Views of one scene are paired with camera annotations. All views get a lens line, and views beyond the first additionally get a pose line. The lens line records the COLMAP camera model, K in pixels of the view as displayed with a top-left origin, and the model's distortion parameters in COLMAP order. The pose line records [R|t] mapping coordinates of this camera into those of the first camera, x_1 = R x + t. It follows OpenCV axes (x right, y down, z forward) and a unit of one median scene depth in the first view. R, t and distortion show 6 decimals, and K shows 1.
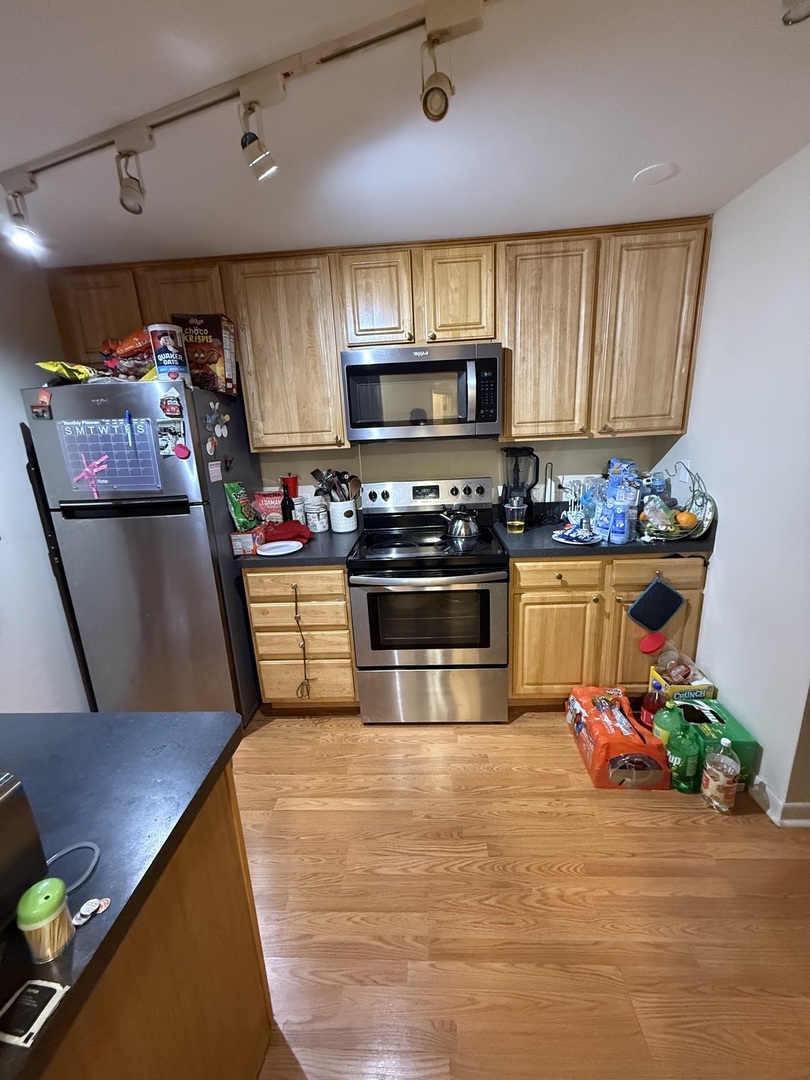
lens RADIAL K [[432.0, 0, 404.0], [0, 432.0, 537.9], [0, 0, 1]] dist [0.001959, -0.000212]
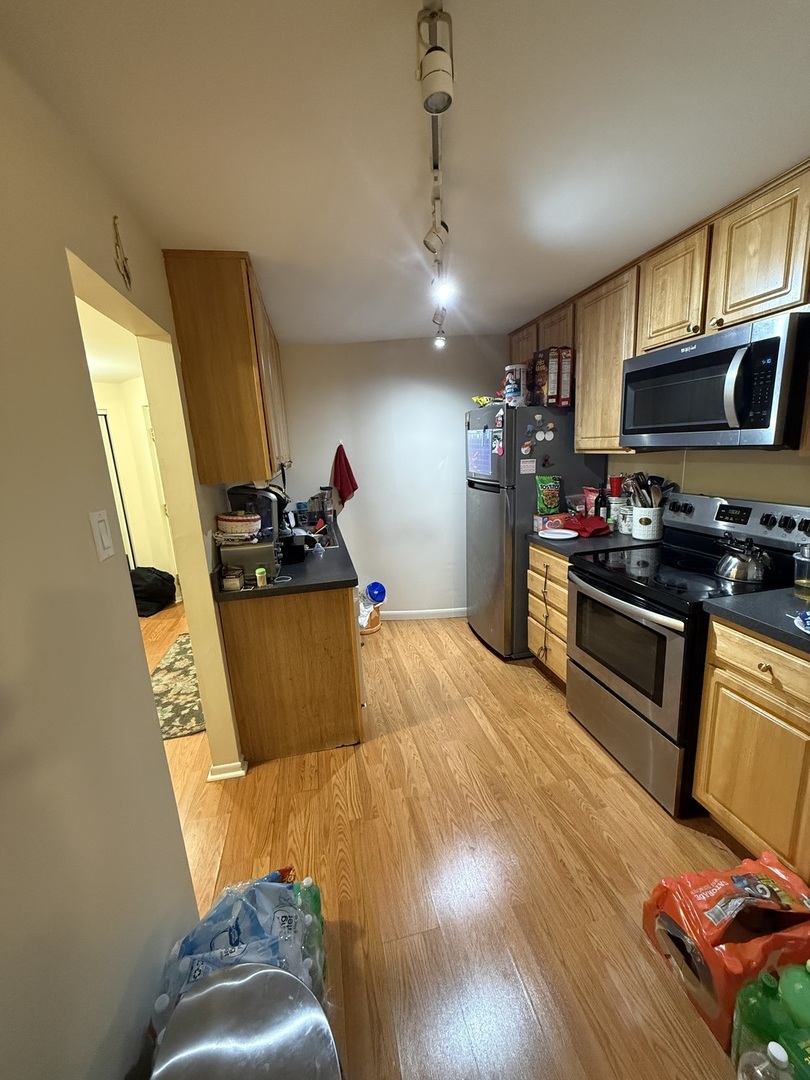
lens RADIAL K [[432.0, 0, 404.0], [0, 432.0, 539.1], [0, 0, 1]] dist [0.001959, -0.000212]
pose [[0.255800, 0.237250, -0.937165, 0.768602], [-0.201376, 0.961230, 0.188376, -0.108539], [0.945523, 0.140535, 0.293659, 0.259531]]
